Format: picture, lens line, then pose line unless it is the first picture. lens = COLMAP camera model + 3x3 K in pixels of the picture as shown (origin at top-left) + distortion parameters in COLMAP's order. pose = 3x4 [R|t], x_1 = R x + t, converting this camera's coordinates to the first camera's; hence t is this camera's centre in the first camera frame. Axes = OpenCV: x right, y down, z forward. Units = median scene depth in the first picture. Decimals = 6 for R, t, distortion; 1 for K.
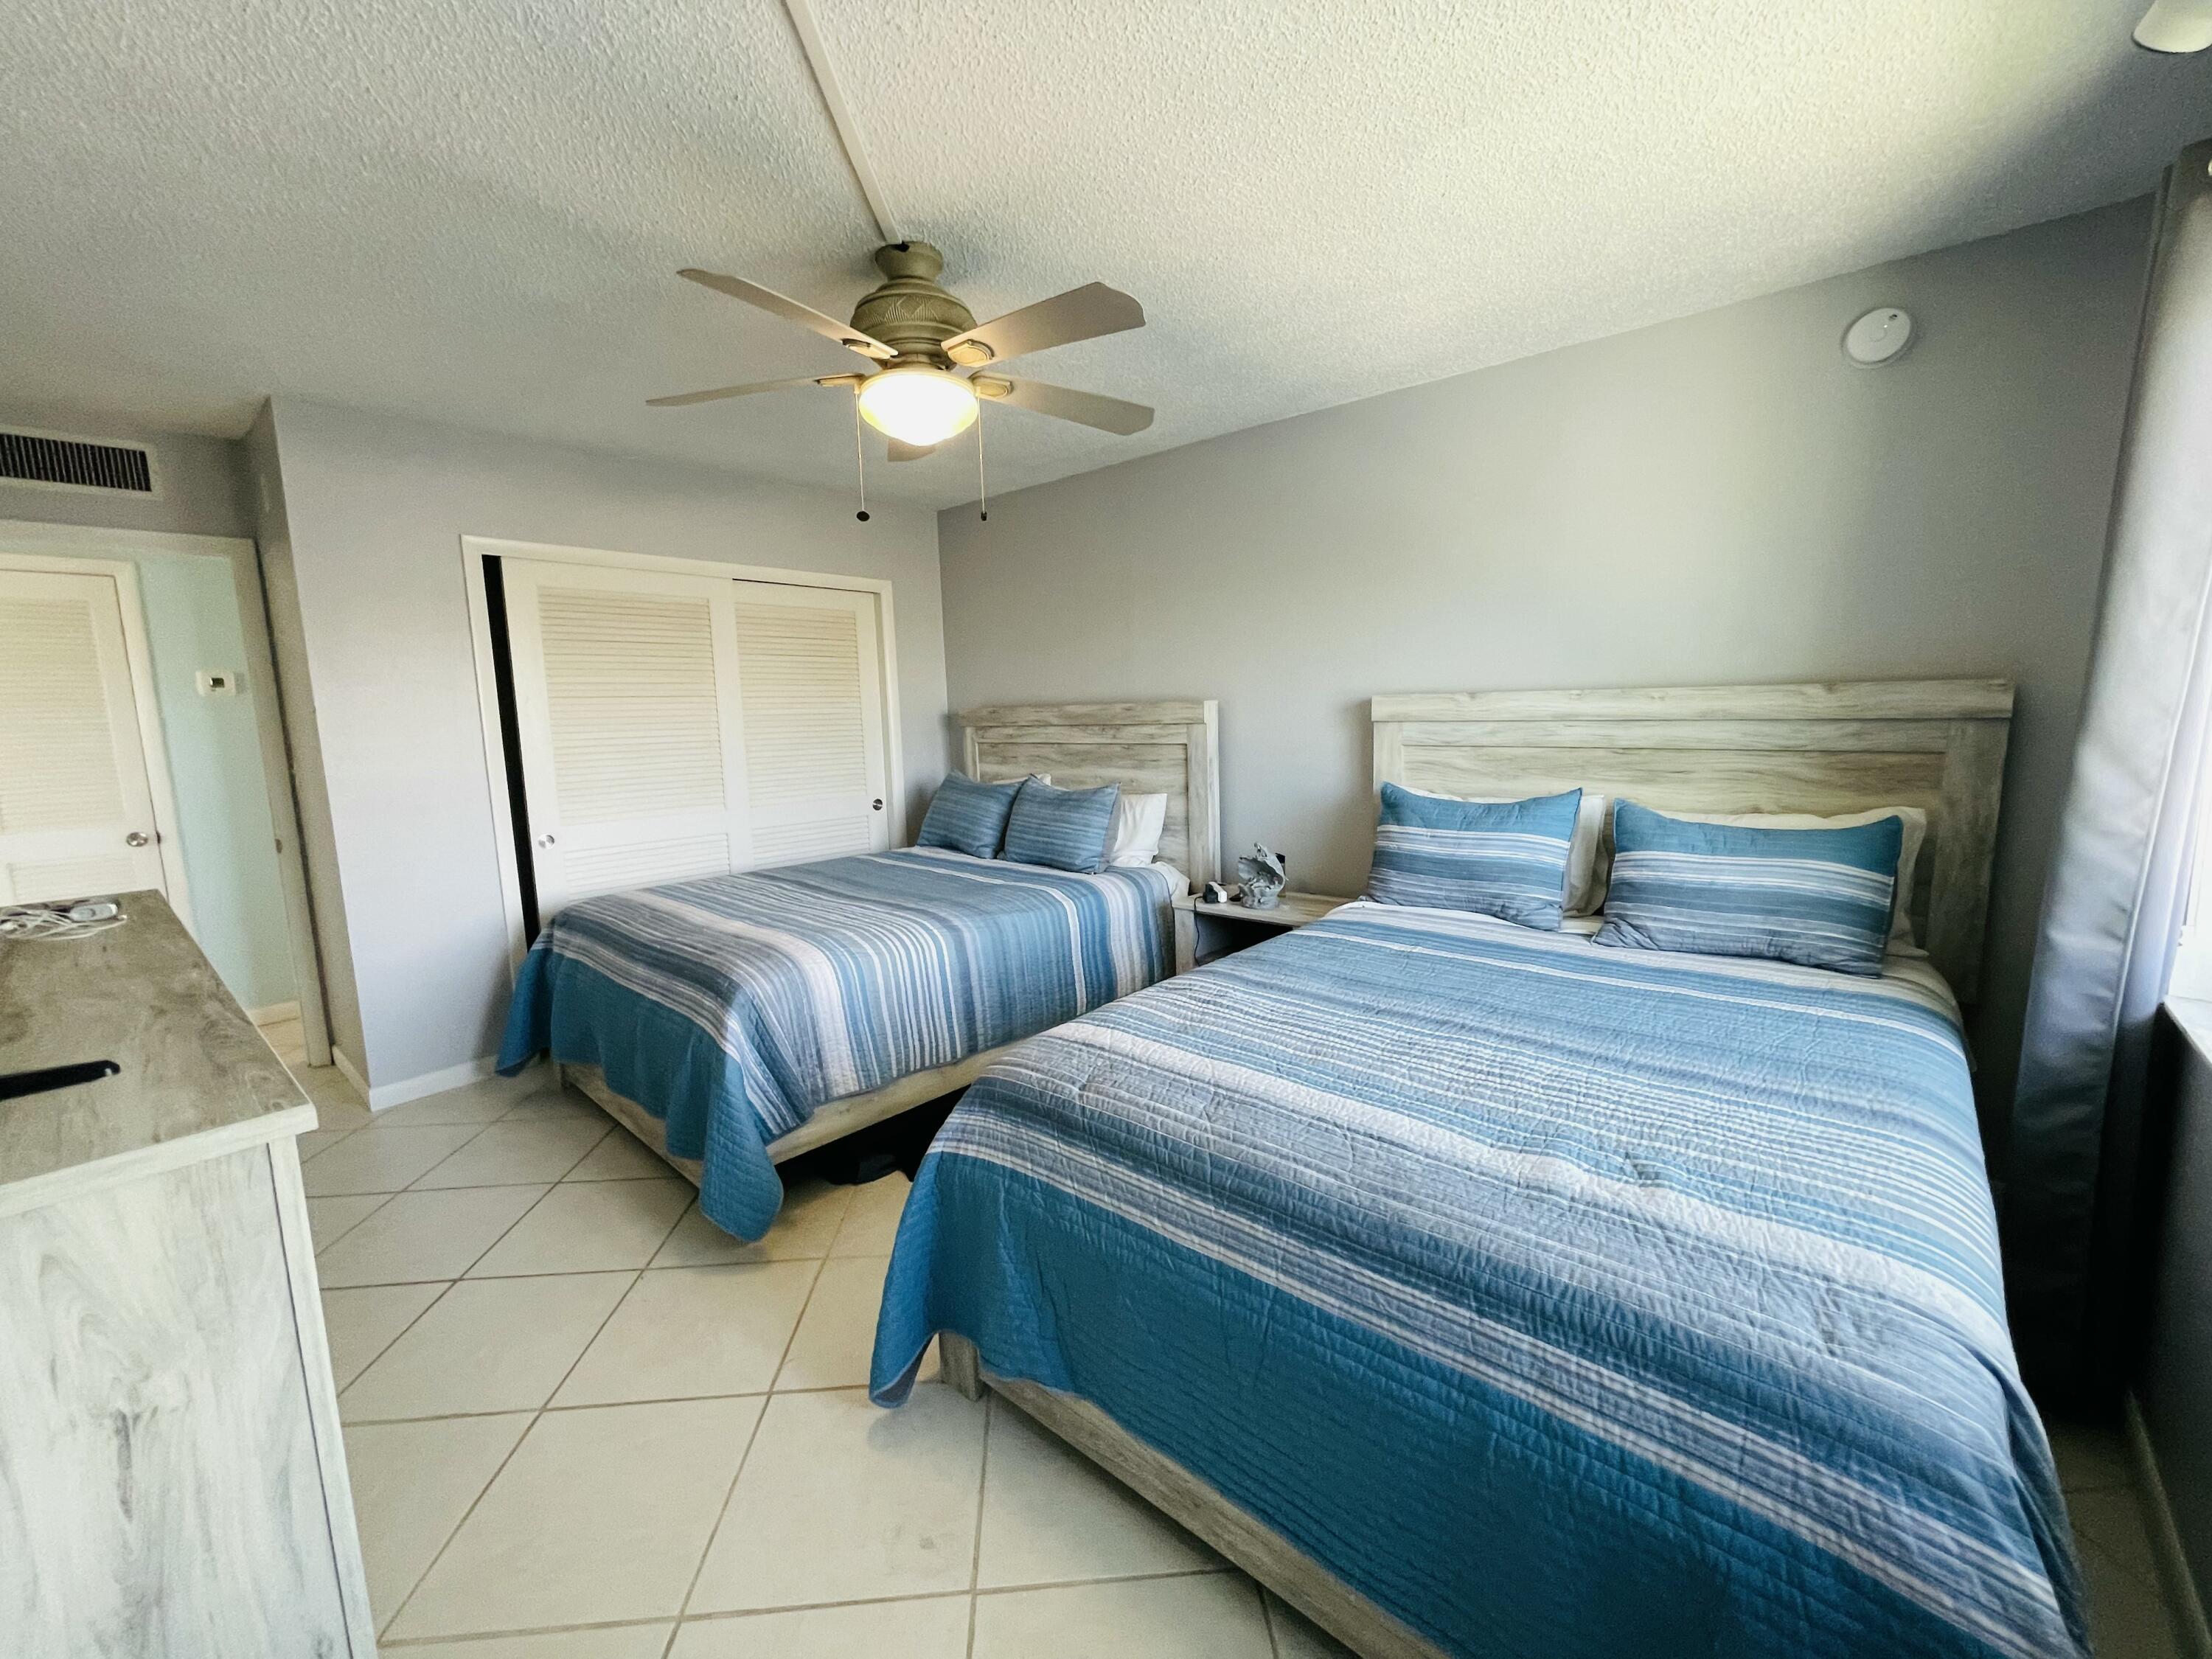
lens RADIAL K [[892.6, 0, 1112.0], [0, 892.6, 826.0], [0, 0, 1]] dist [0.001022, -0.000395]
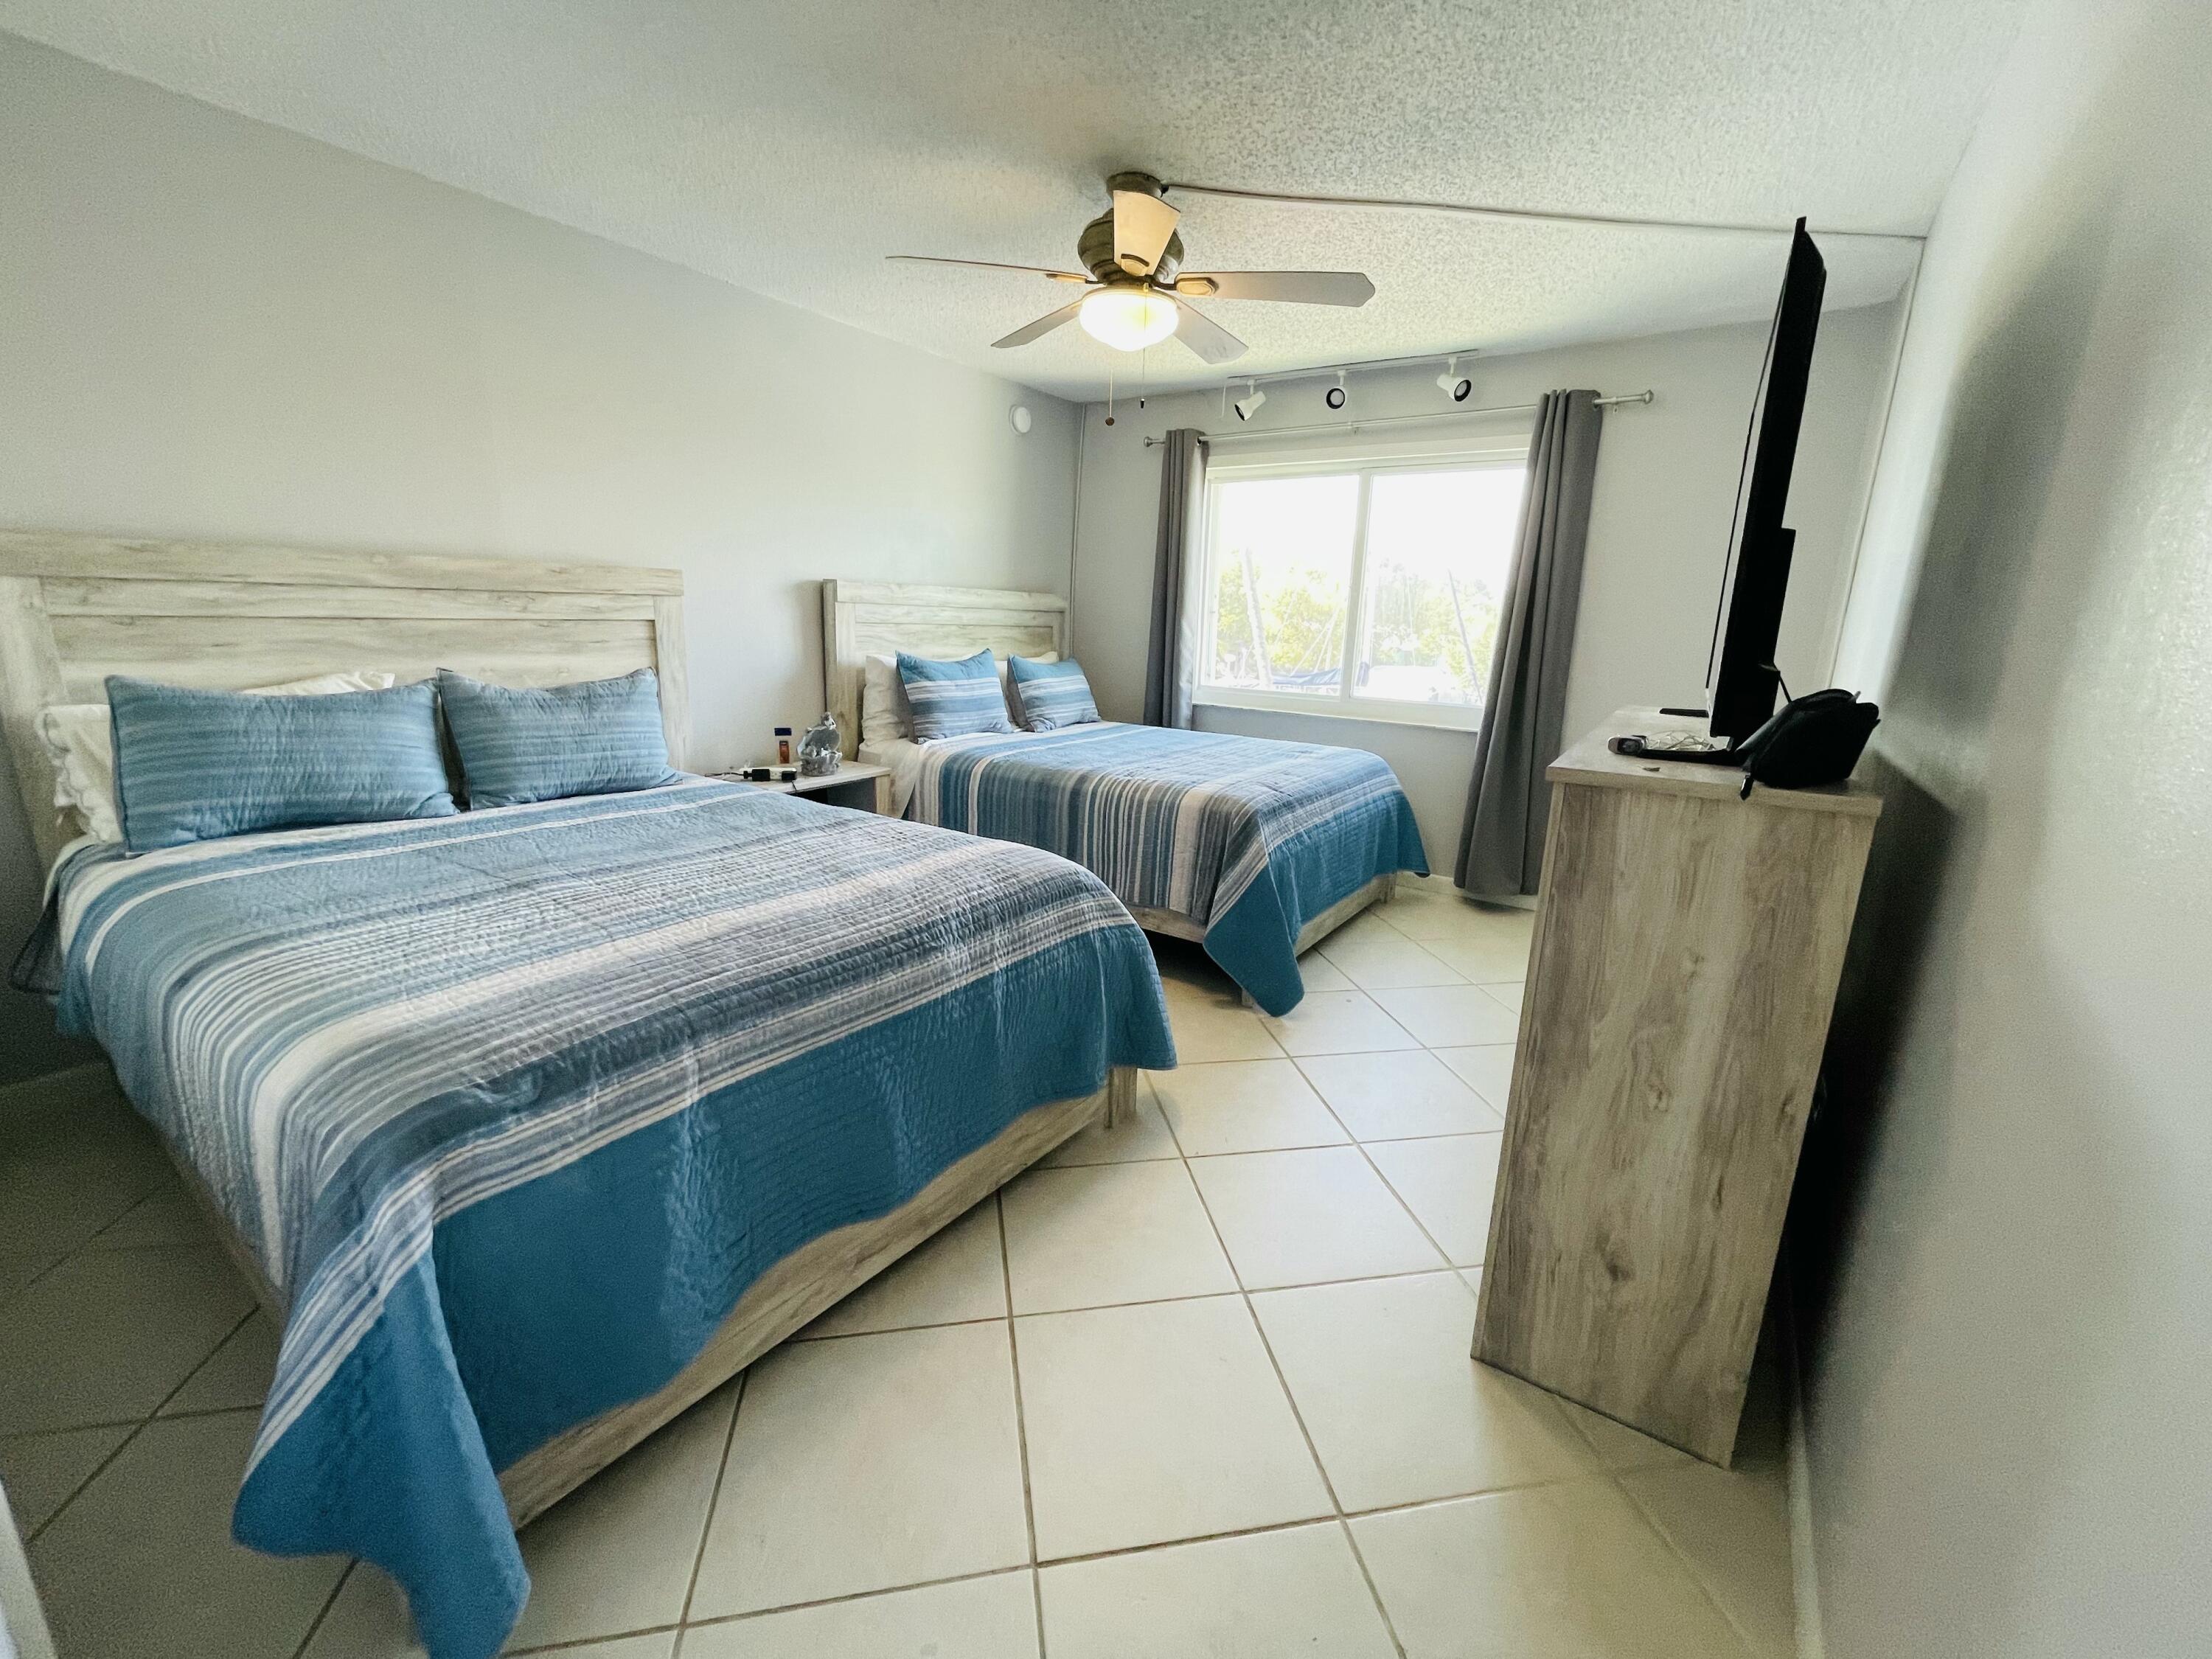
lens RADIAL K [[888.4, 0, 1116.0], [0, 888.4, 825.4], [0, 0, 1]] dist [-0.003120, 0.000290]
pose [[-0.113350, -0.225088, 0.967723, -0.828306], [0.079167, 0.968857, 0.234624, -0.065872], [-0.990396, 0.103206, -0.092001, 0.660976]]
